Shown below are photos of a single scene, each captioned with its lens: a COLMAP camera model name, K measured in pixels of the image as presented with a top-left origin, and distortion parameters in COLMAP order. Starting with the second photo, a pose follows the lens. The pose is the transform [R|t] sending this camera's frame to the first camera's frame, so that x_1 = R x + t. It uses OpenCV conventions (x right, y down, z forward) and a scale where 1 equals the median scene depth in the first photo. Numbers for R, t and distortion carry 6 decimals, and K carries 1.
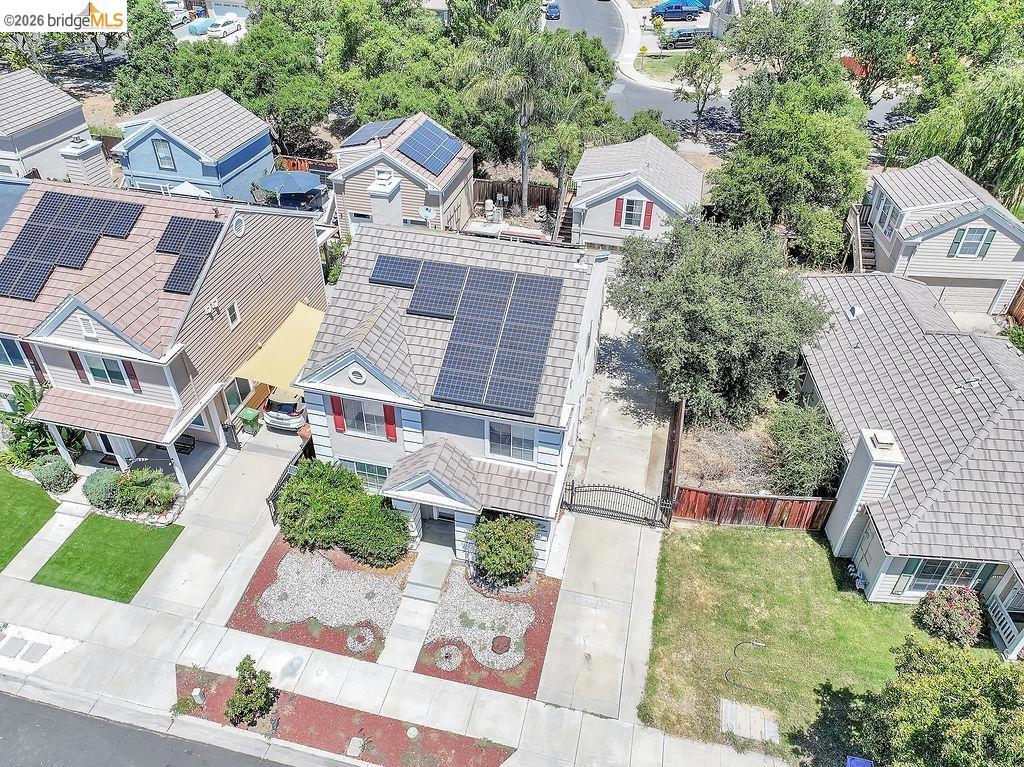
lens RADIAL K [[734.3, 0, 515.7], [0, 734.3, 383.2], [0, 0, 1]] dist [-0.002451, 0.016639]
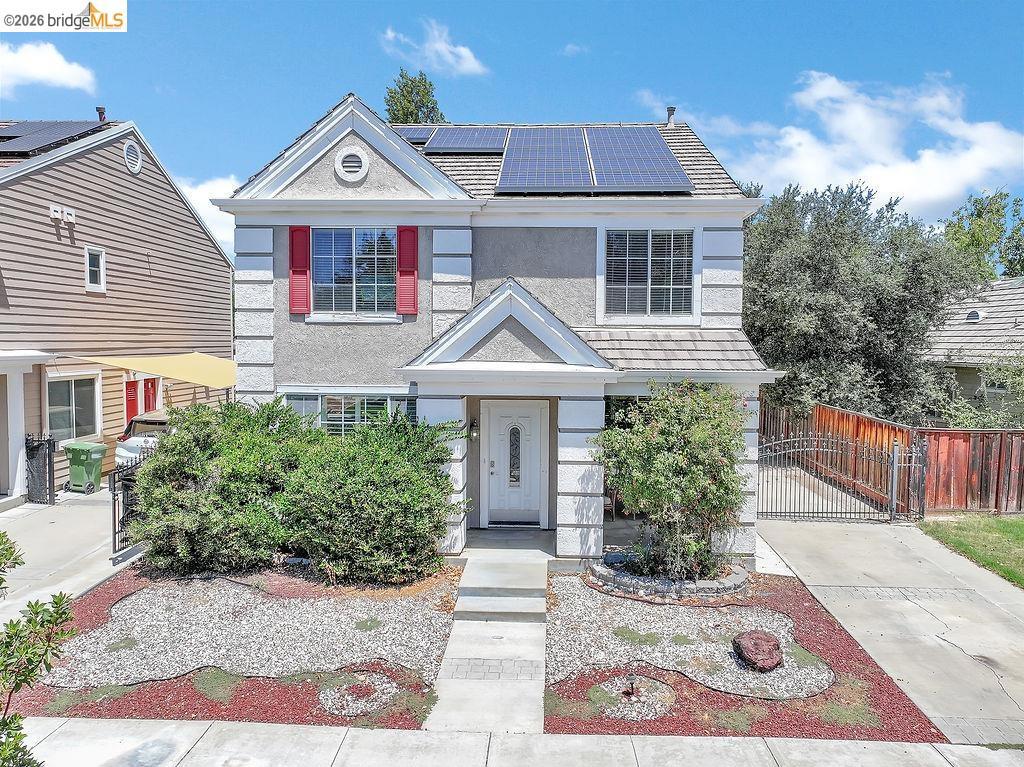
lens RADIAL K [[734.3, 0, 516.6], [0, 734.3, 385.1], [0, 0, 1]] dist [-0.002451, 0.016639]
pose [[0.981916, -0.022422, 0.187984, -0.190722], [0.124361, 0.825067, -0.551180, 0.405213], [-0.142741, 0.564590, 0.812935, 0.604422]]
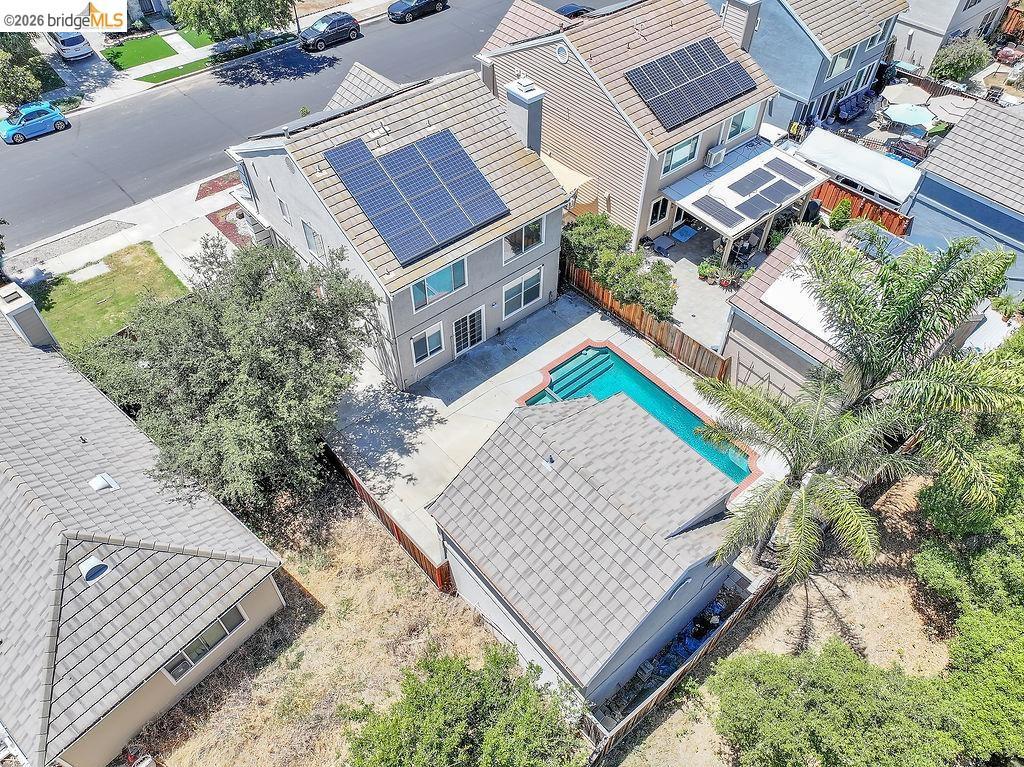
lens RADIAL K [[734.3, 0, 508.2], [0, 734.3, 375.2], [0, 0, 1]] dist [-0.002451, 0.016639]
pose [[-0.591729, 0.583980, -0.555719, 0.701566], [-0.506998, 0.266362, 0.819759, -1.120456], [0.626745, 0.766823, 0.138463, 1.332888]]
